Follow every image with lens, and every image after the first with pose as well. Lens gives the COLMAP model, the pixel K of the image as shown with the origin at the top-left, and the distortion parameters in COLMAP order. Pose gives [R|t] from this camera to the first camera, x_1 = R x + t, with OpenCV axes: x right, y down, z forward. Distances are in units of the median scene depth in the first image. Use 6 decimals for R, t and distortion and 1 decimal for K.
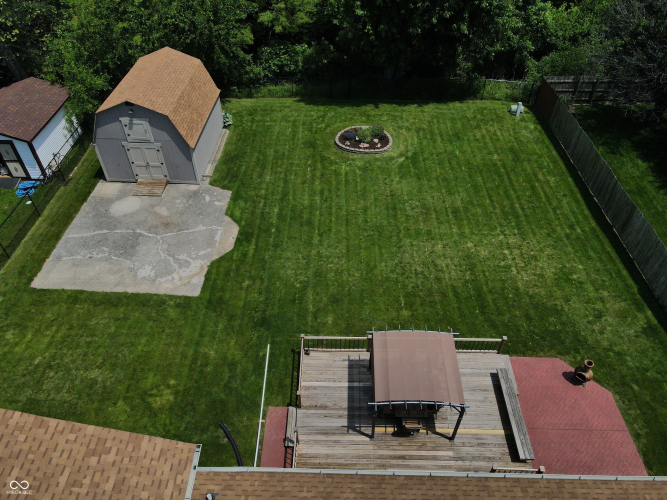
lens RADIAL K [[490.6, 0, 329.5], [0, 490.6, 251.6], [0, 0, 1]] dist [0.005414, 0.028107]
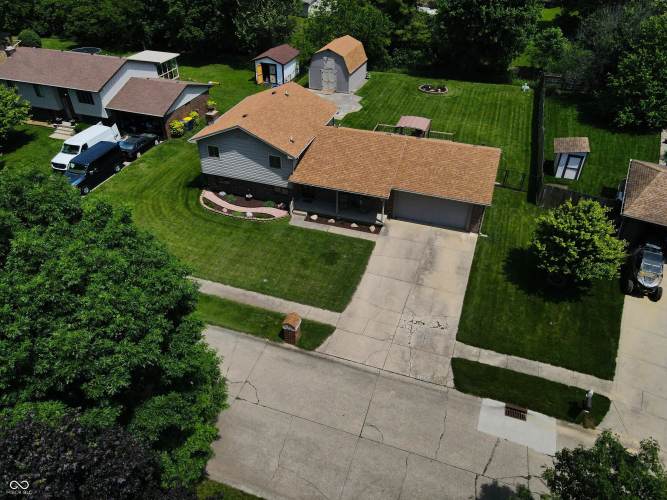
lens RADIAL K [[490.6, 0, 328.8], [0, 490.6, 252.2], [0, 0, 1]] dist [0.005414, 0.028107]
pose [[0.949731, 0.191303, -0.247819, 0.334136], [-0.219709, 0.971190, -0.092294, 0.797707], [0.223023, 0.142102, 0.964400, -1.051286]]
